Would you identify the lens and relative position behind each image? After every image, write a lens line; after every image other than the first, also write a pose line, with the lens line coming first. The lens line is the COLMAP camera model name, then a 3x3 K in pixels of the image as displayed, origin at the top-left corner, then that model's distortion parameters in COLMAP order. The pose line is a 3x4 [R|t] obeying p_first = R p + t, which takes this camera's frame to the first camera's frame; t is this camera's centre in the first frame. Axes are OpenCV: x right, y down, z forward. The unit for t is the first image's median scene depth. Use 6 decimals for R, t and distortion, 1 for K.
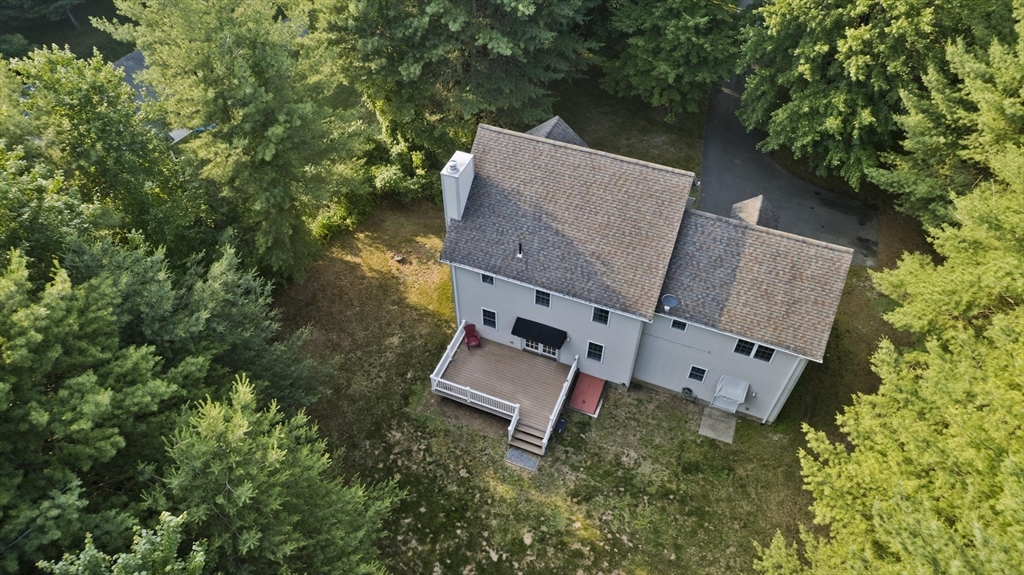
lens RADIAL K [[657.1, 0, 508.4], [0, 657.1, 289.8], [0, 0, 1]] dist [-0.082544, 0.080292]
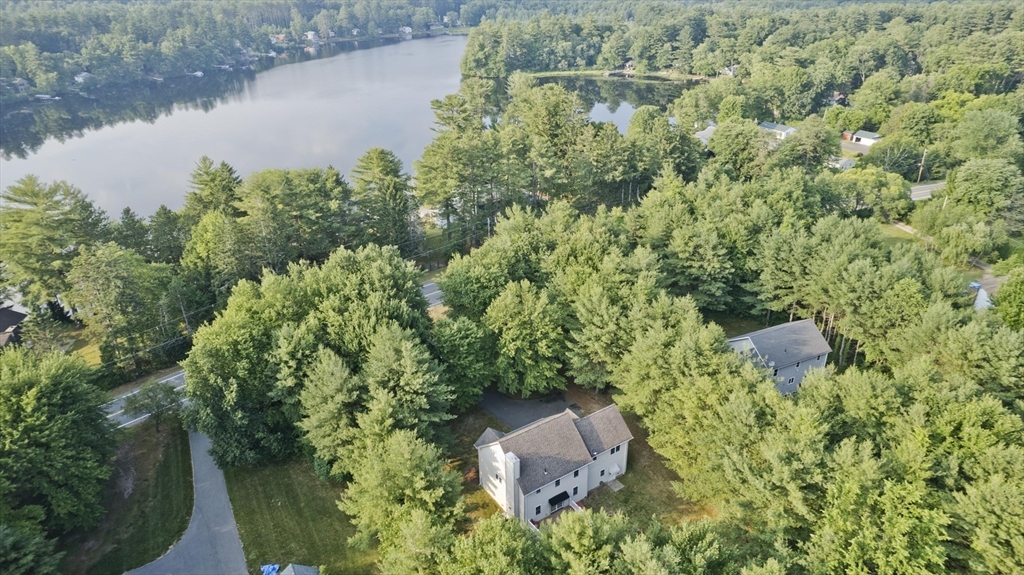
lens RADIAL K [[657.1, 0, 508.4], [0, 657.1, 289.8], [0, 0, 1]] dist [-0.082544, 0.080292]
pose [[0.562749, -0.370424, 0.738986, -1.540754], [0.624738, 0.775999, -0.086770, -0.438349], [-0.541310, 0.510502, 0.668110, -0.904952]]
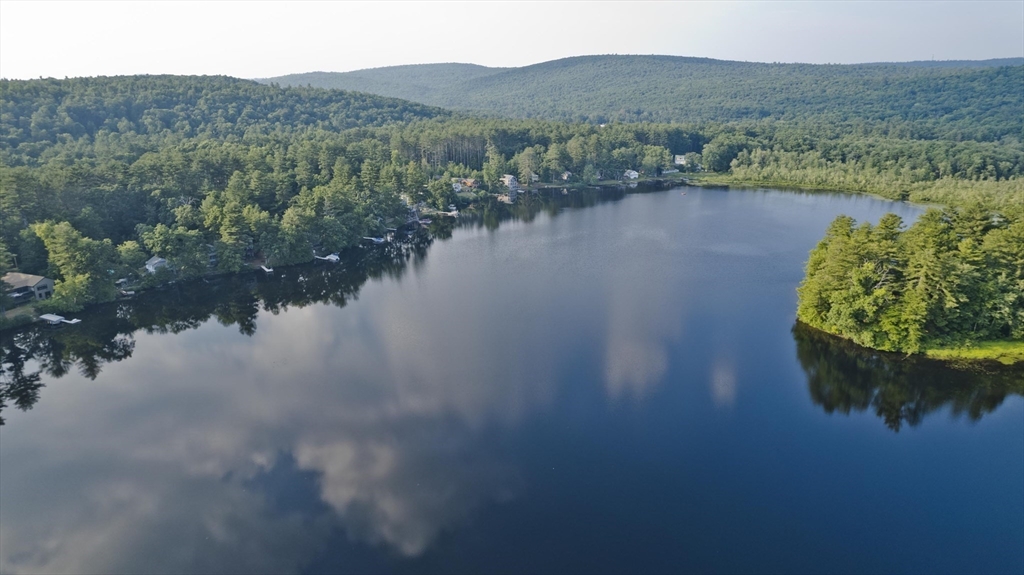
lens RADIAL K [[657.1, 0, 508.4], [0, 657.1, 289.8], [0, 0, 1]] dist [-0.082544, 0.080292]
pose [[0.760918, -0.188169, 0.620963, 3.382621], [0.481096, 0.805777, -0.345354, -5.334460], [-0.435373, 0.561529, 0.703658, 2.946355]]
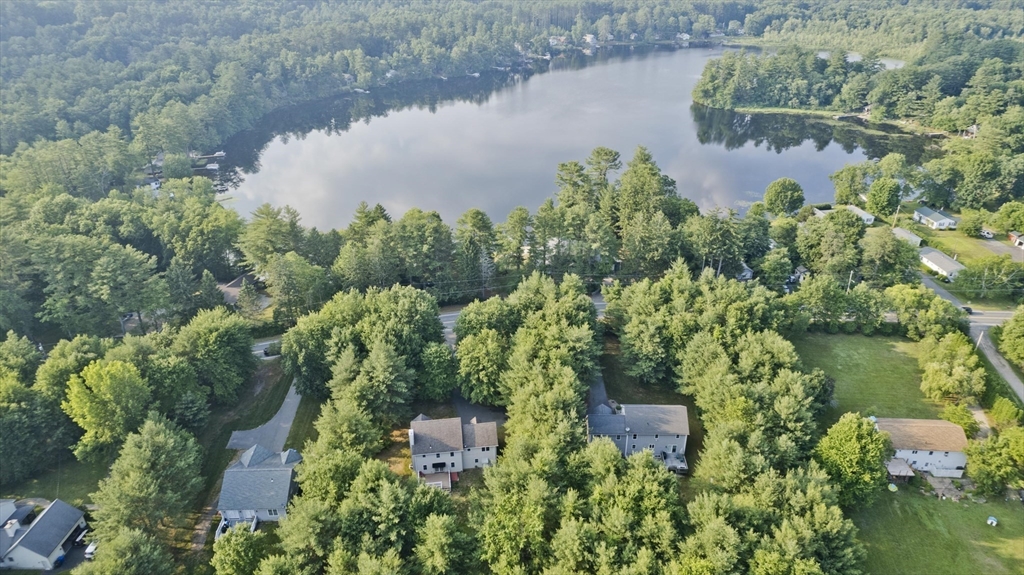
lens RADIAL K [[657.1, 0, 508.4], [0, 657.1, 289.8], [0, 0, 1]] dist [-0.082544, 0.080292]
pose [[0.870648, -0.236352, 0.431405, -1.072553], [0.374048, 0.887671, -0.268567, 0.348290], [-0.319469, 0.395194, 0.861256, -3.084577]]
